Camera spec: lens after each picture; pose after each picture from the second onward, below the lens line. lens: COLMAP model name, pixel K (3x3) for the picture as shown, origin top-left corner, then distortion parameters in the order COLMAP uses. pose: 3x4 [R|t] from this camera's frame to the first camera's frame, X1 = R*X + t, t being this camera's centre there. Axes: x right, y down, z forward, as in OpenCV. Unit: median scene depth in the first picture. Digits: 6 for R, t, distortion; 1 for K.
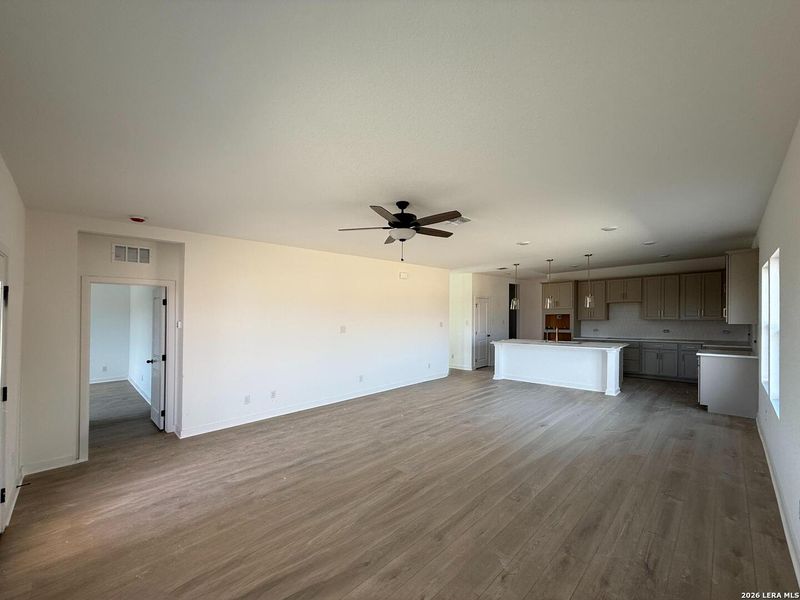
lens RADIAL K [[333.1, 0, 398.6], [0, 333.1, 324.0], [0, 0, 1]] dist [0.000841, 0.000018]
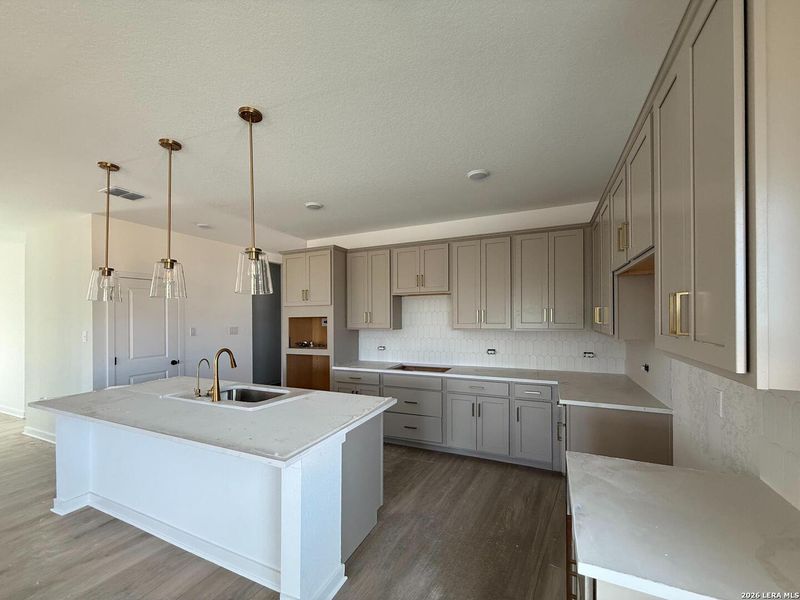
lens RADIAL K [[333.1, 0, 398.6], [0, 333.1, 324.0], [0, 0, 1]] dist [0.000841, 0.000018]
pose [[0.935549, -0.004663, 0.353167, 0.470172], [0.005614, 0.999983, -0.001668, -0.018215], [-0.353153, 0.003543, 0.935559, 0.550292]]
